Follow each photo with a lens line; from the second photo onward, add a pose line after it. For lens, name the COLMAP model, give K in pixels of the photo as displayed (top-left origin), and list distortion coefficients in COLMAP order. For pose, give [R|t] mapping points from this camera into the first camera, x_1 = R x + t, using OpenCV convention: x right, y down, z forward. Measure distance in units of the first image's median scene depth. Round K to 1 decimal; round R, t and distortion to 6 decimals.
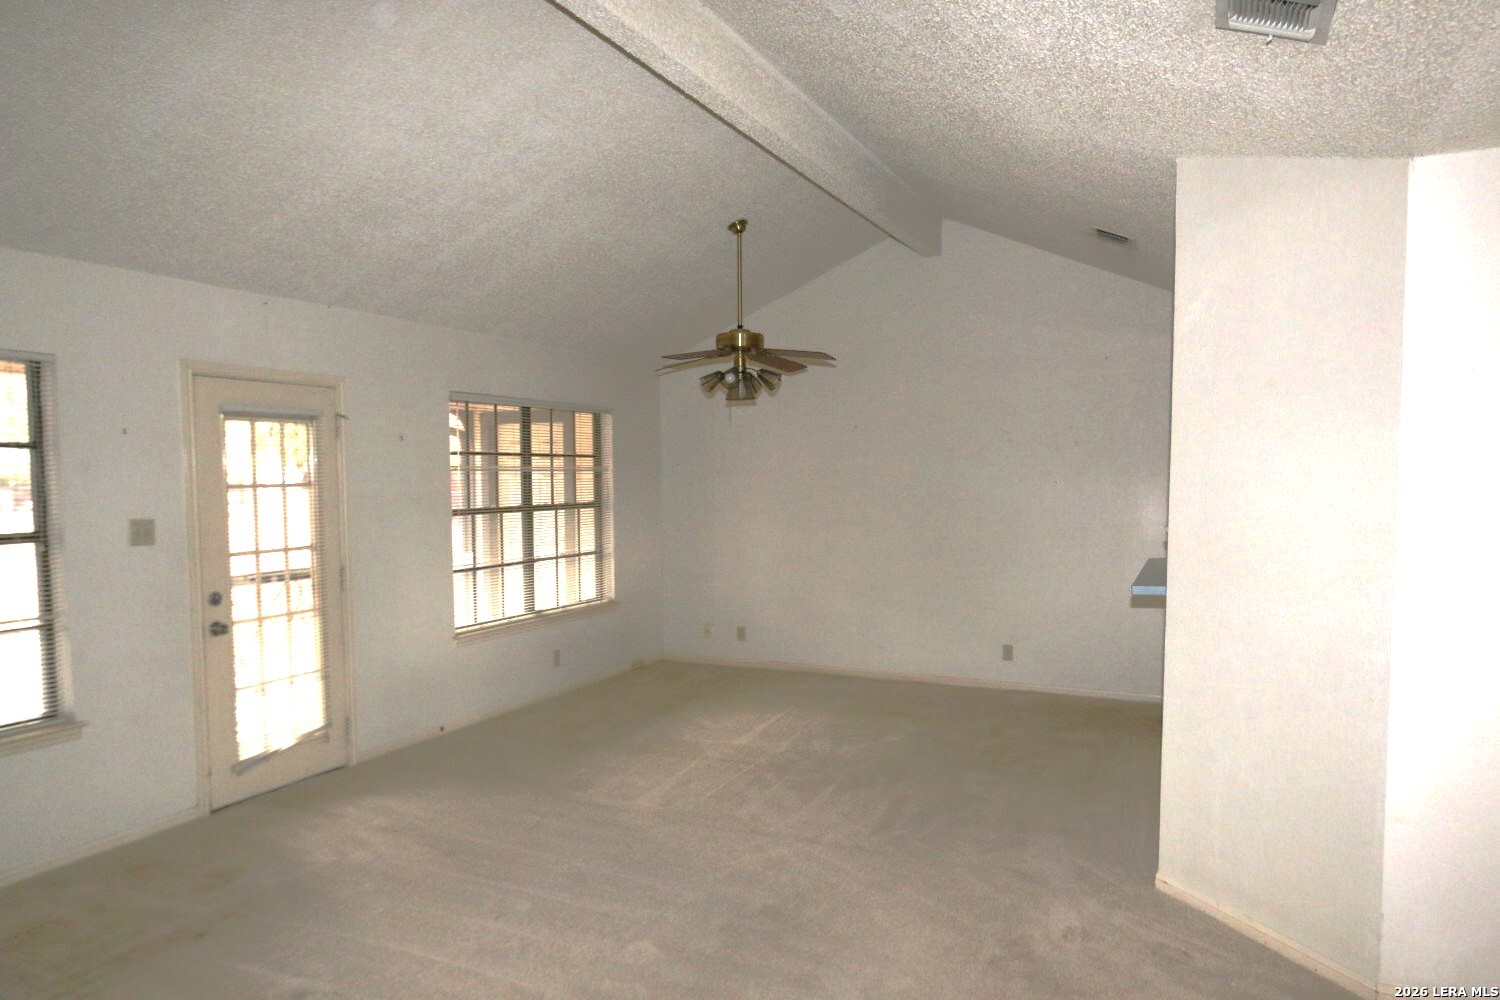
lens RADIAL K [[1016.1, 0, 743.9], [0, 1016.1, 521.1], [0, 0, 1]] dist [-0.000341, -0.000170]
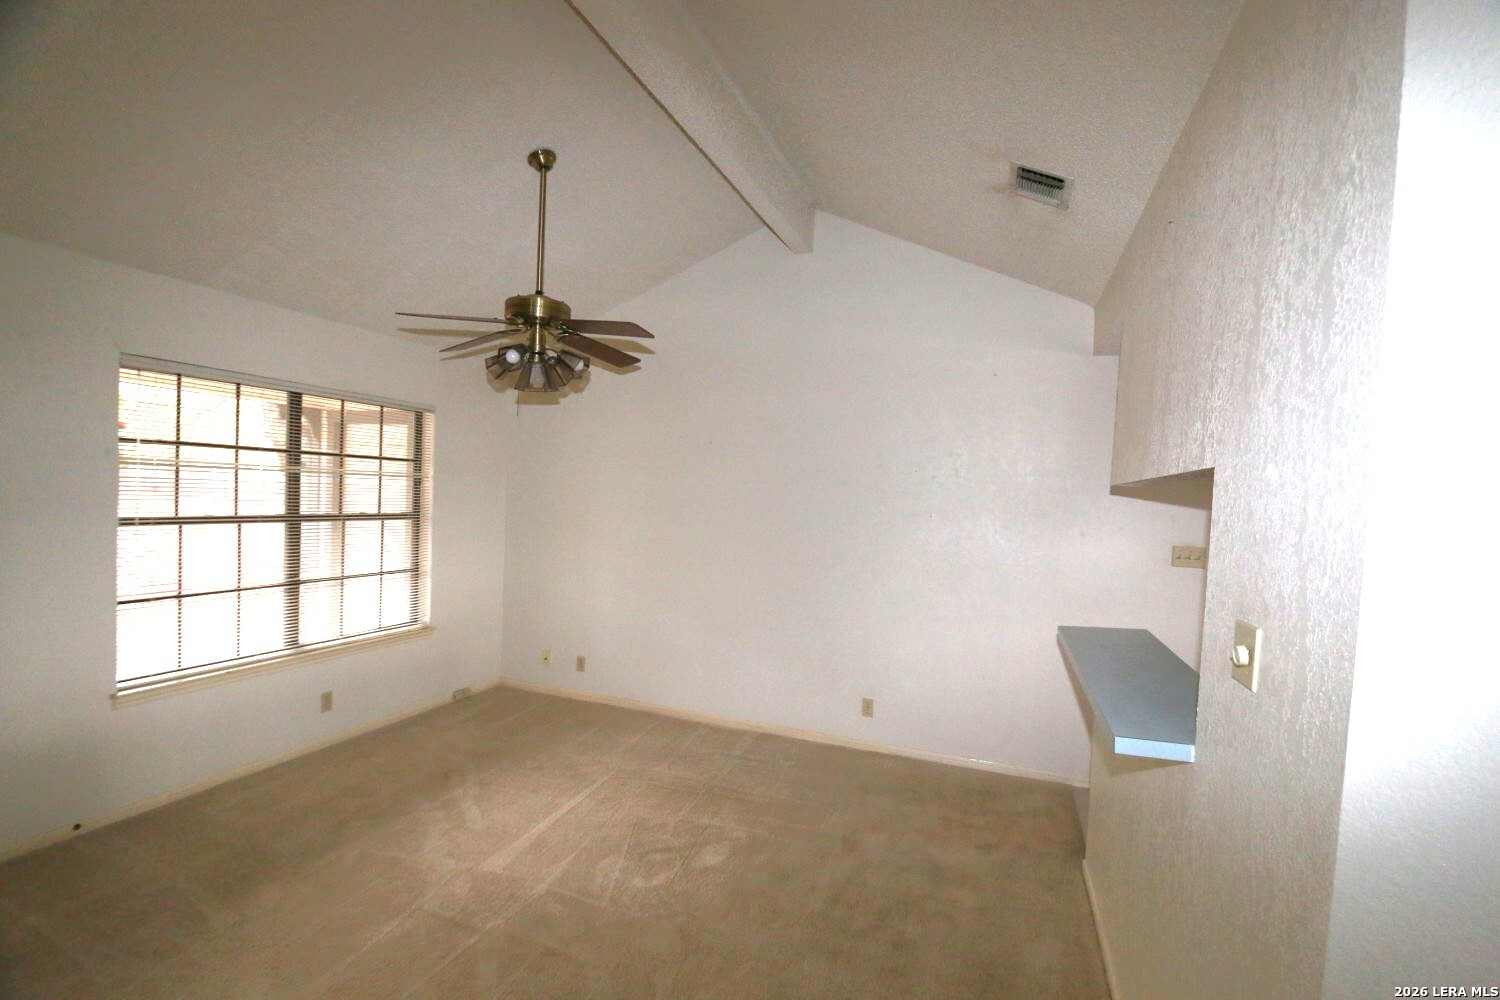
lens RADIAL K [[690.8, 0, 738.9], [0, 690.8, 517.1], [0, 0, 1]] dist [-0.028153, 0.010930]
pose [[0.996206, 0.048055, 0.072550, 0.101239], [-0.047185, 0.998793, -0.013663, -0.022557], [-0.073119, 0.010188, 0.997271, 0.427075]]
